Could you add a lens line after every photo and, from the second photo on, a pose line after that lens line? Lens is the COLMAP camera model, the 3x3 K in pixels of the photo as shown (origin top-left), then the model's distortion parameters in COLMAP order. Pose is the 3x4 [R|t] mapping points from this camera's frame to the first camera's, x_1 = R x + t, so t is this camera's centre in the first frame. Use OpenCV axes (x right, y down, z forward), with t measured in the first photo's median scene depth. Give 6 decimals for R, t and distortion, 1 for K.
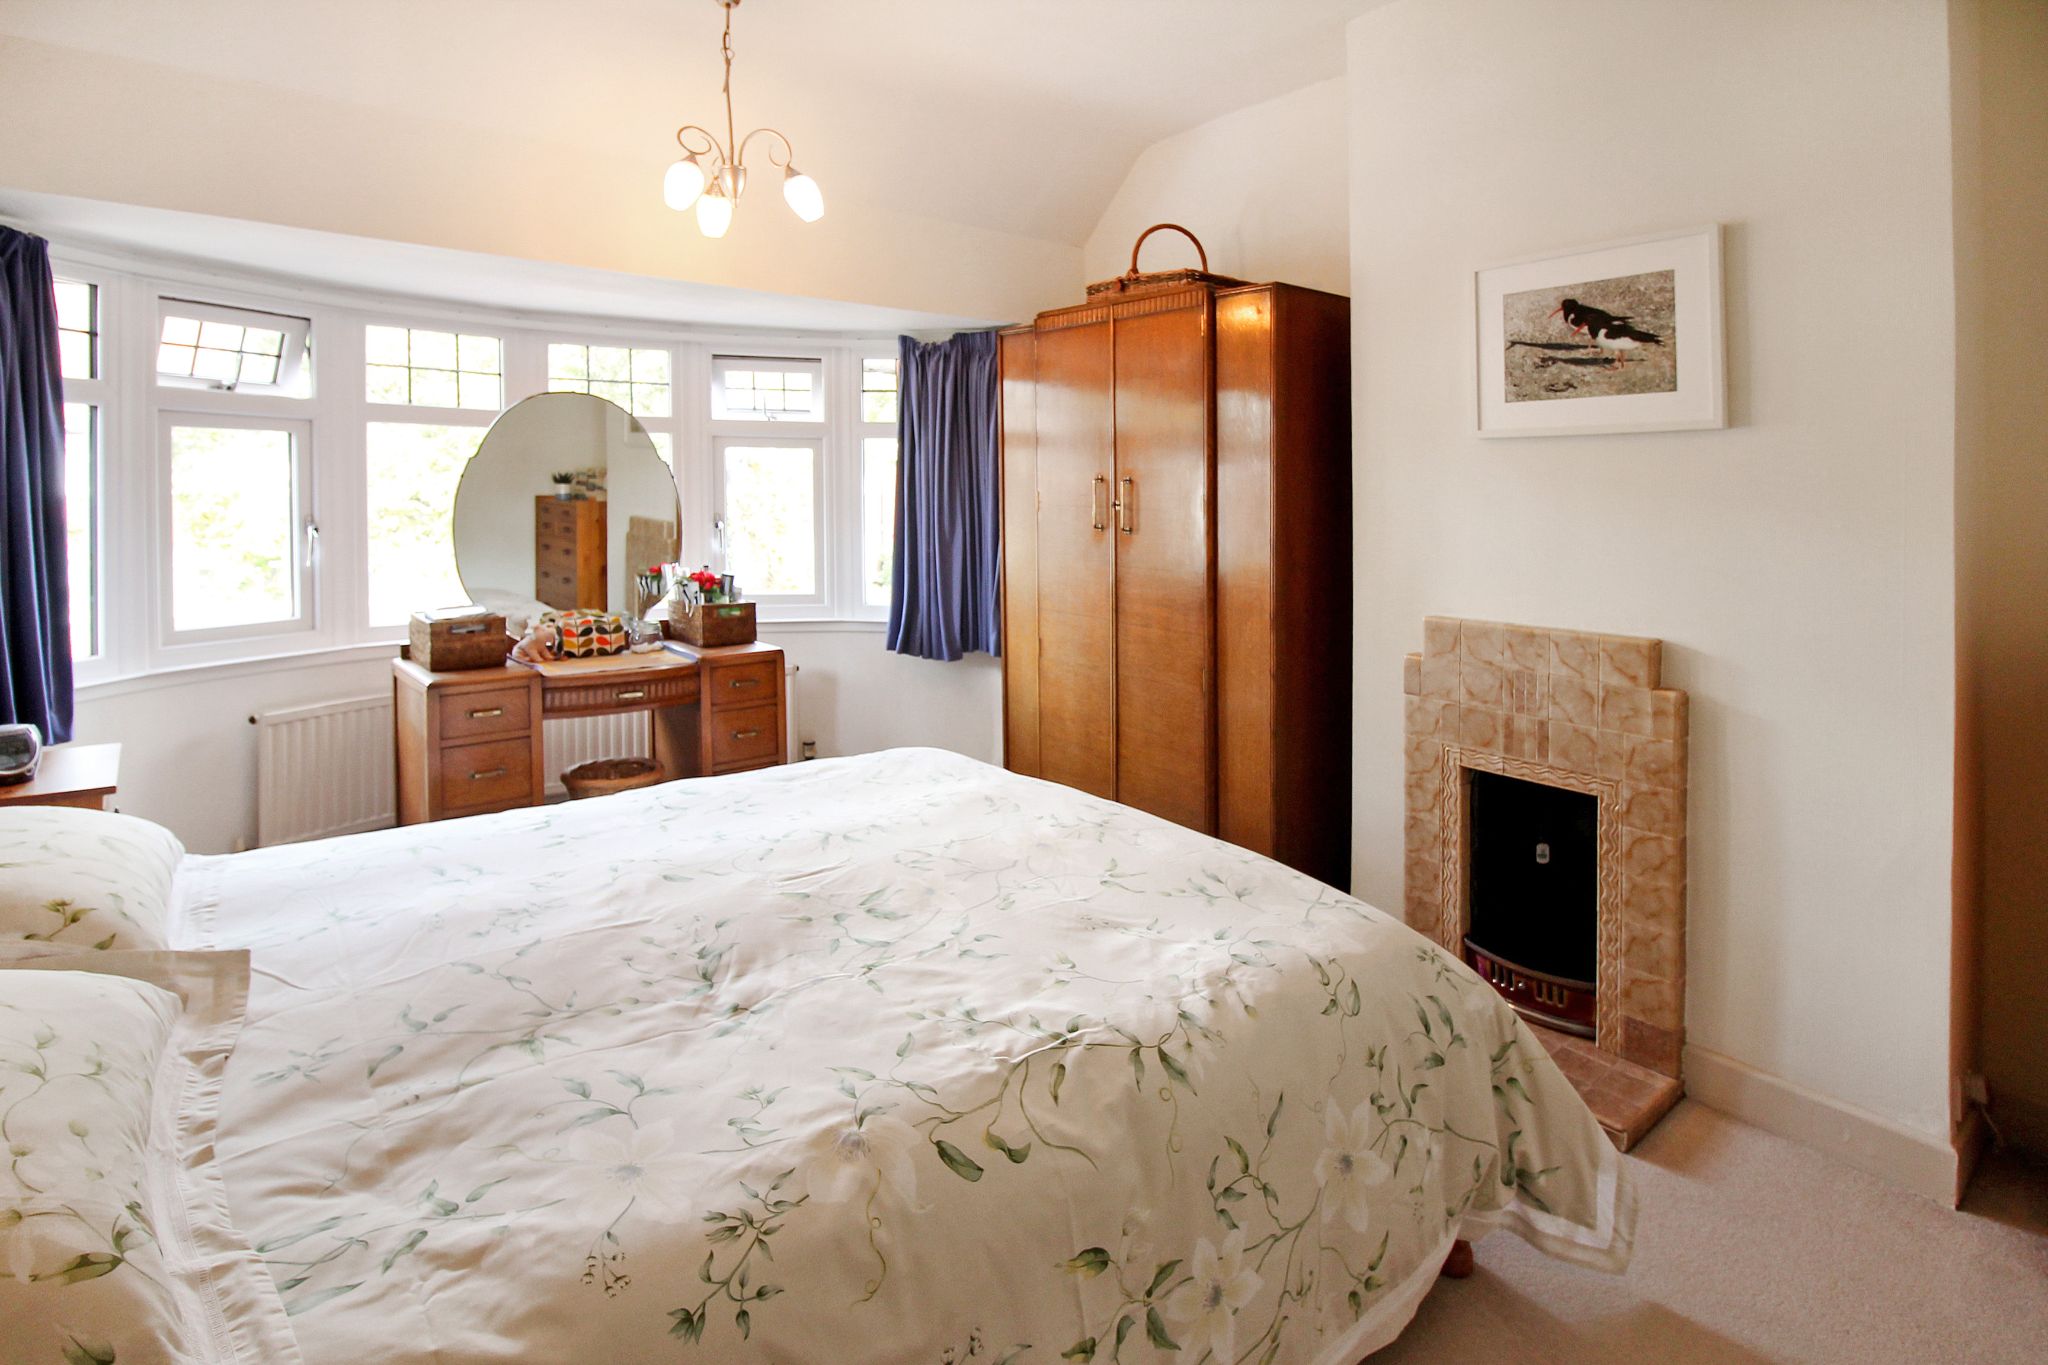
lens RADIAL K [[1067.0, 0, 1024.0], [0, 1067.0, 682.5], [0, 0, 1]] dist [-0.018350, -0.001574]
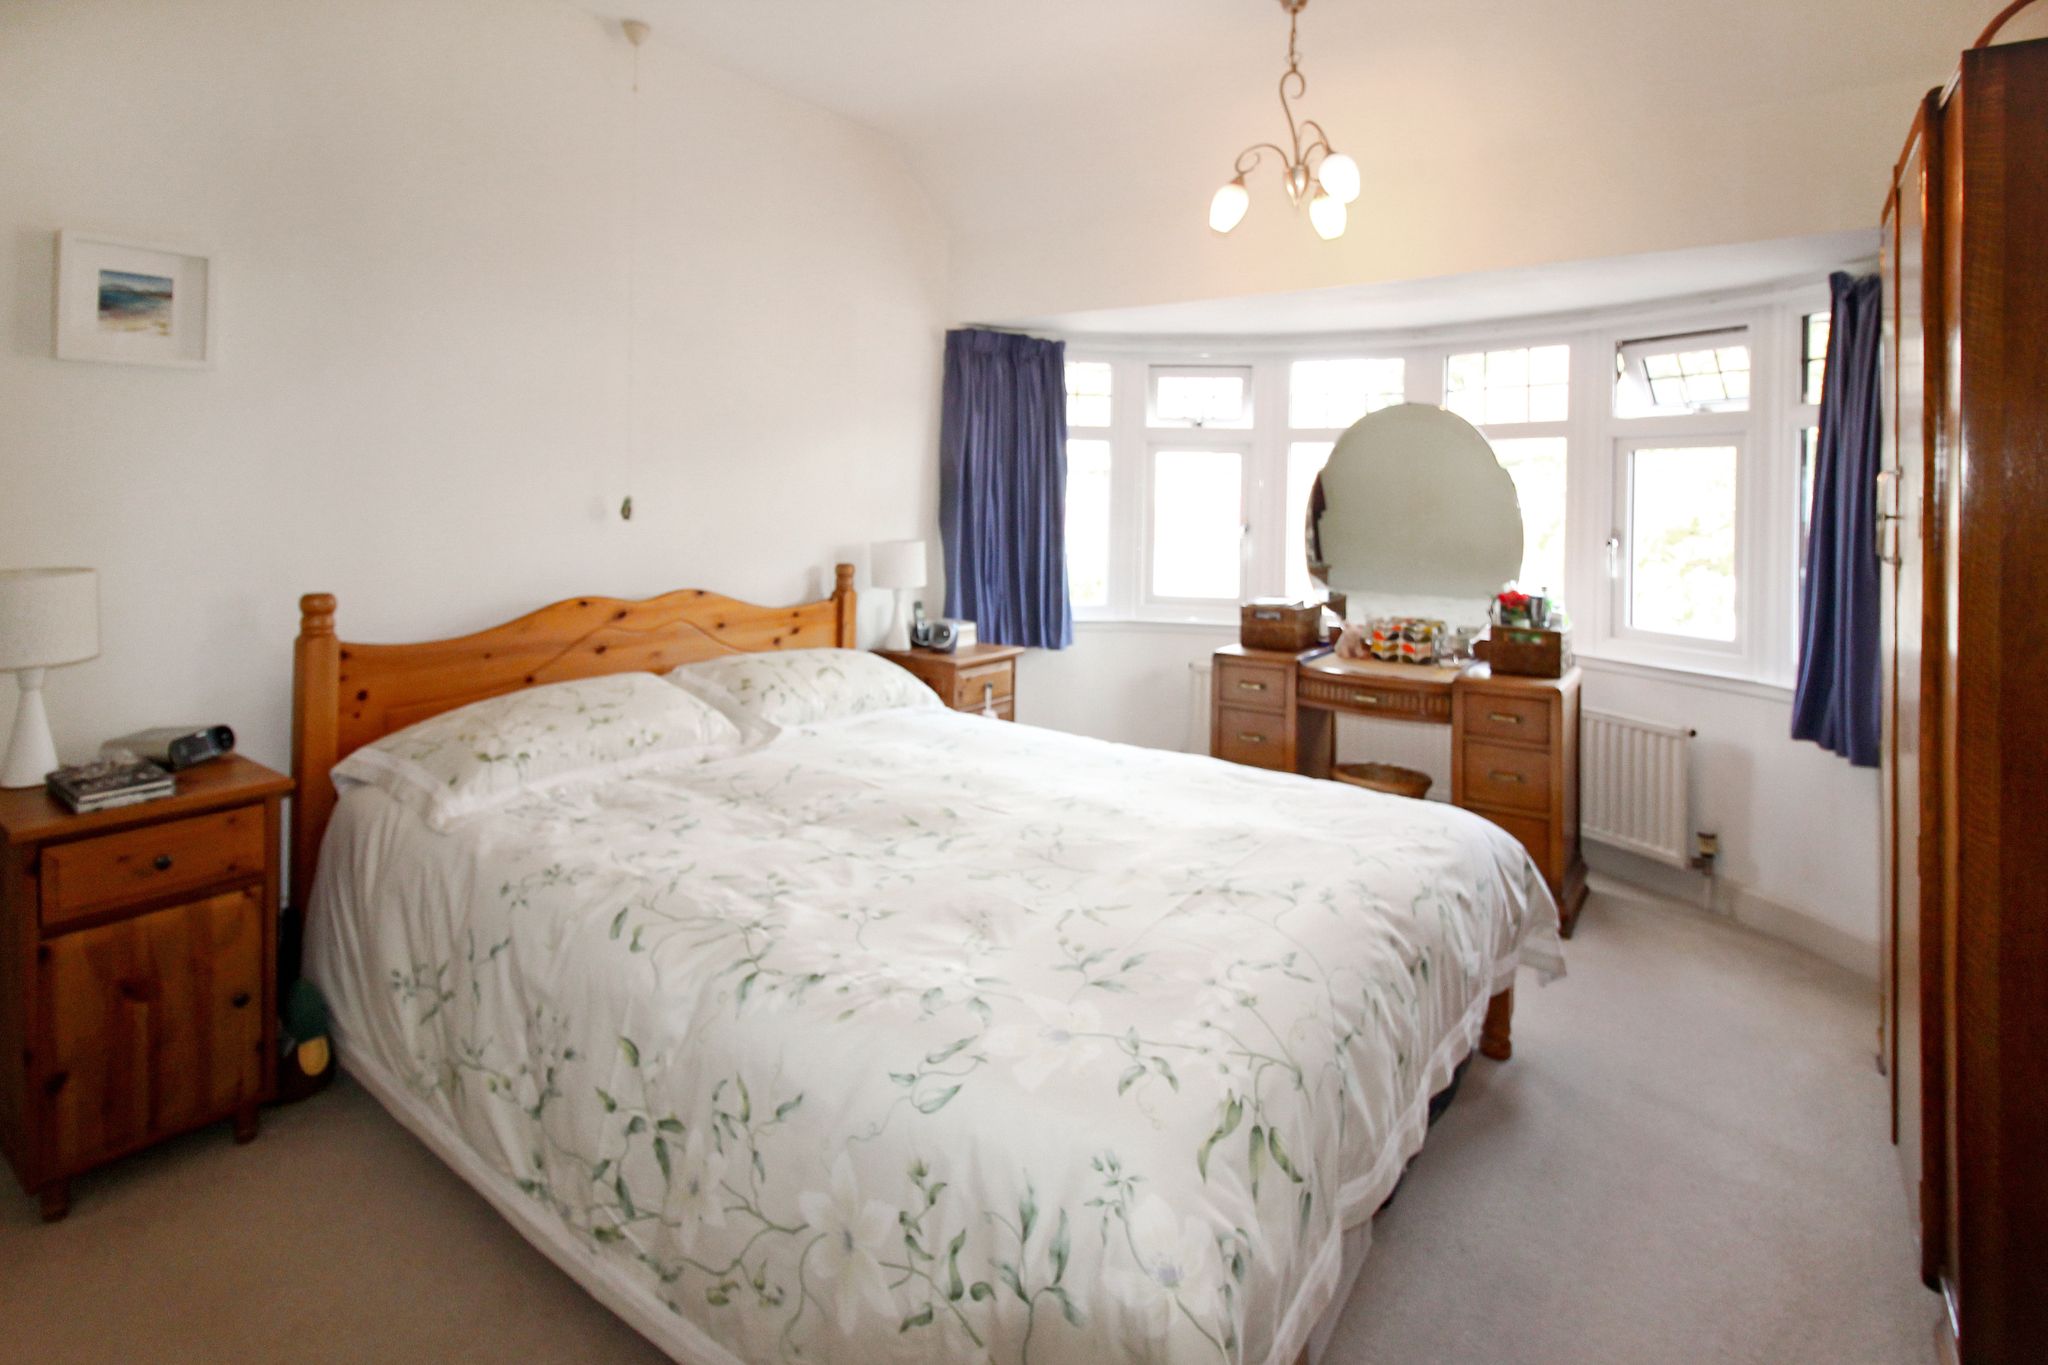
lens RADIAL K [[1111.3, 0, 1024.0], [0, 1111.3, 682.5], [0, 0, 1]] dist [0.000987, 0.000241]
pose [[0.204258, 0.152236, -0.967007, 0.607582], [-0.186036, 0.975868, 0.114335, -0.066424], [0.961077, 0.156544, 0.227650, 0.456964]]
